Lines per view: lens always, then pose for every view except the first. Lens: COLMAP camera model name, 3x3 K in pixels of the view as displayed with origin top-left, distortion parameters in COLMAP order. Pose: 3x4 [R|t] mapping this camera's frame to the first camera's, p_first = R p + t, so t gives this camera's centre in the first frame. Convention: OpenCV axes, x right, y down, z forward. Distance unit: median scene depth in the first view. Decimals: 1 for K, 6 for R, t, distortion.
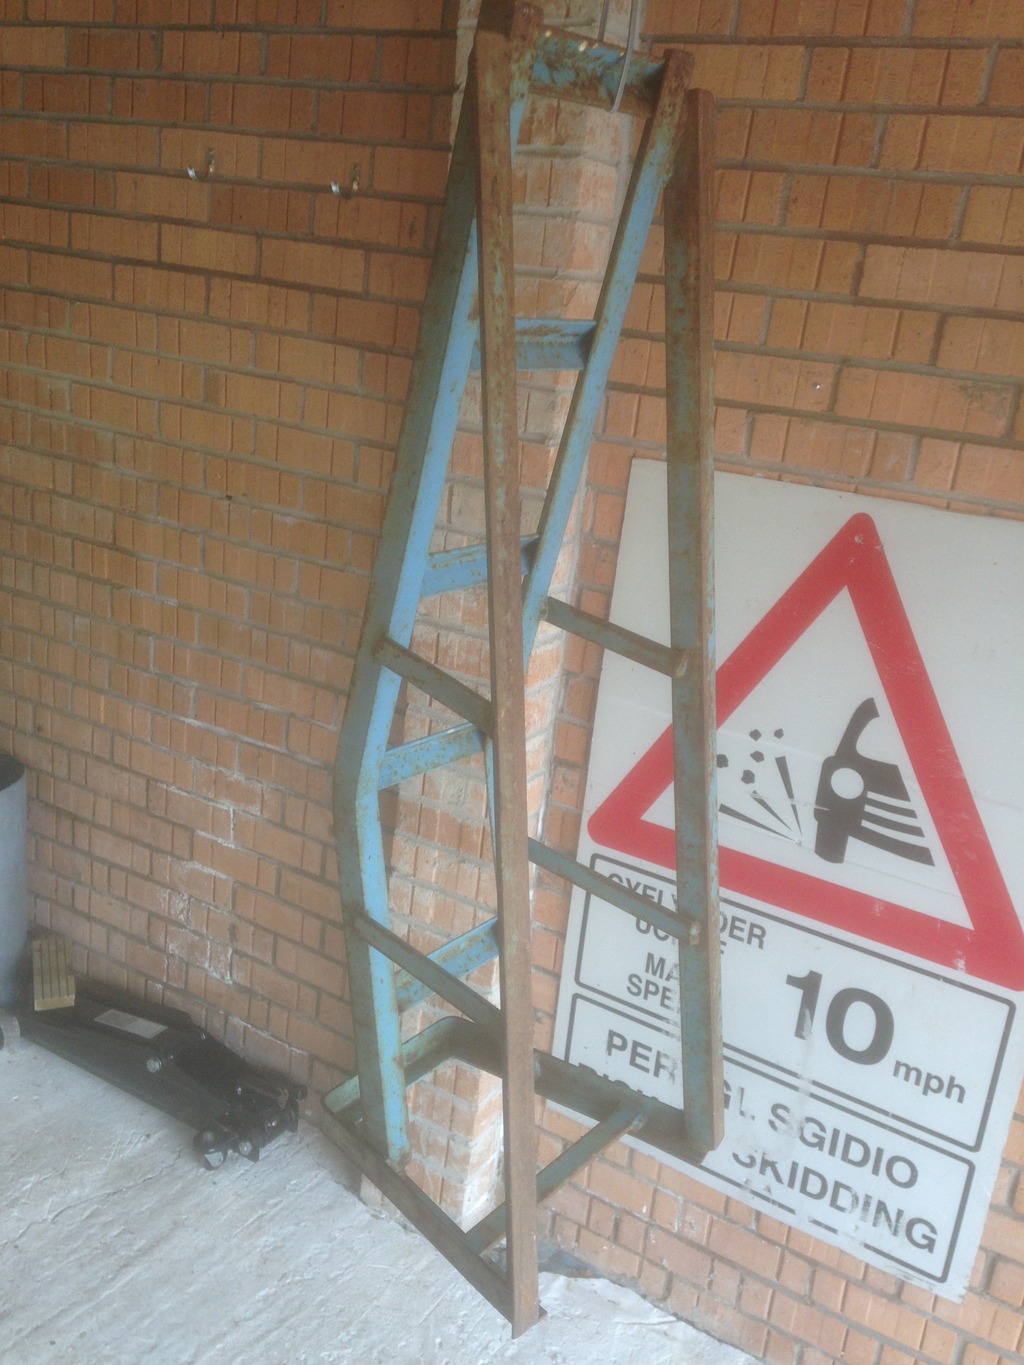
lens RADIAL K [[1217.8, 0, 512.8], [0, 1217.8, 681.1], [0, 0, 1]] dist [0.163965, -0.229987]
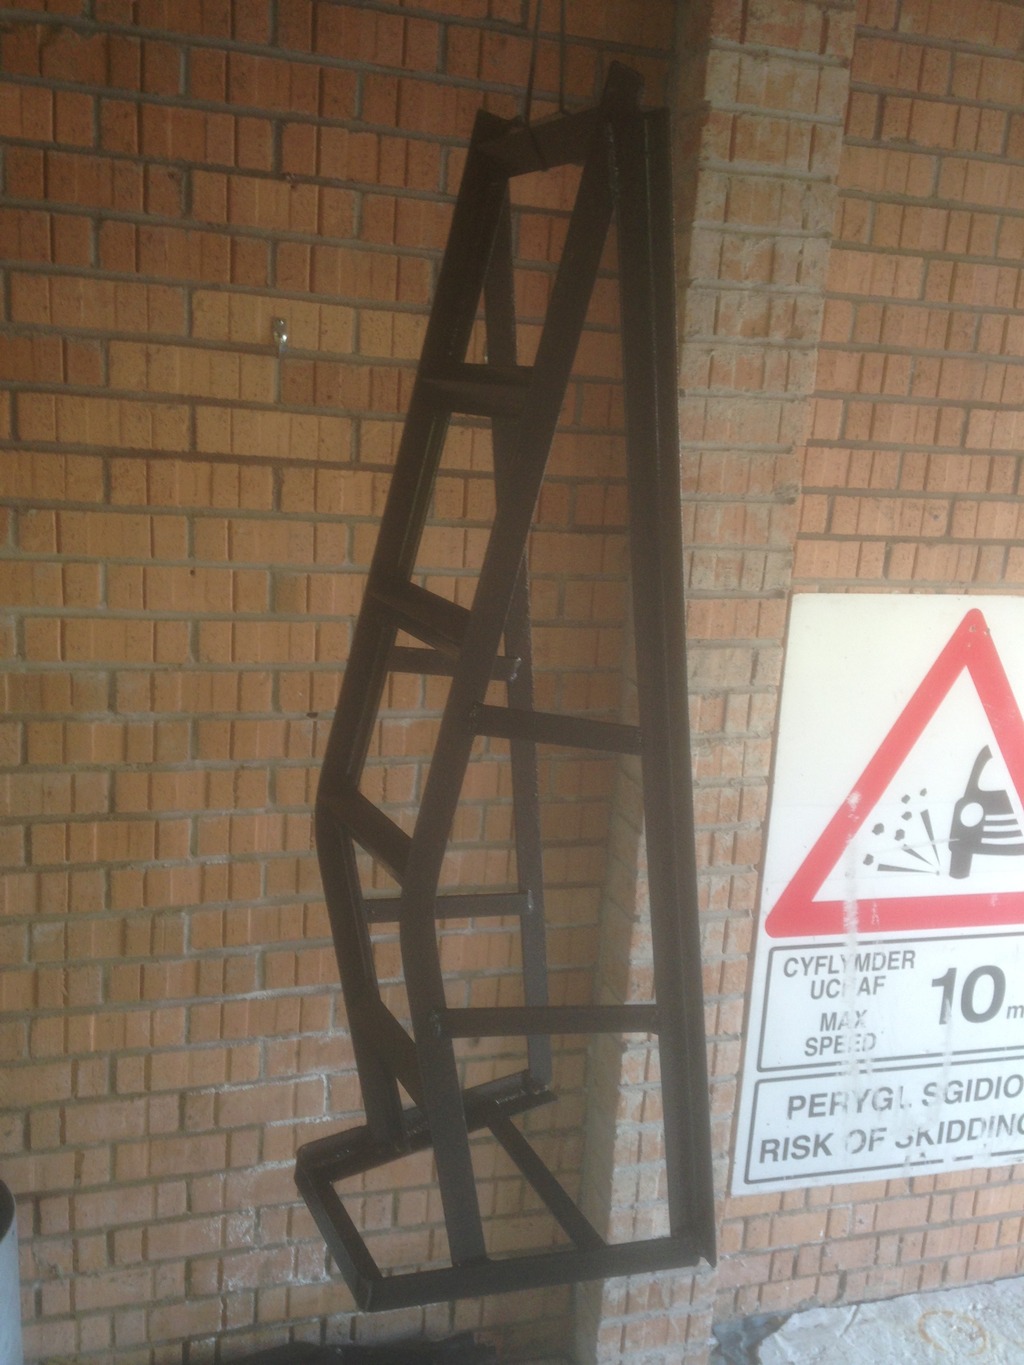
lens RADIAL K [[1217.8, 0, 509.8], [0, 1217.8, 678.0], [0, 0, 1]] dist [0.163965, -0.229987]
pose [[0.686277, -0.226619, 0.691135, -0.789936], [0.231394, 0.968879, 0.087923, -0.240326], [-0.689552, 0.099585, 0.717357, 0.340676]]
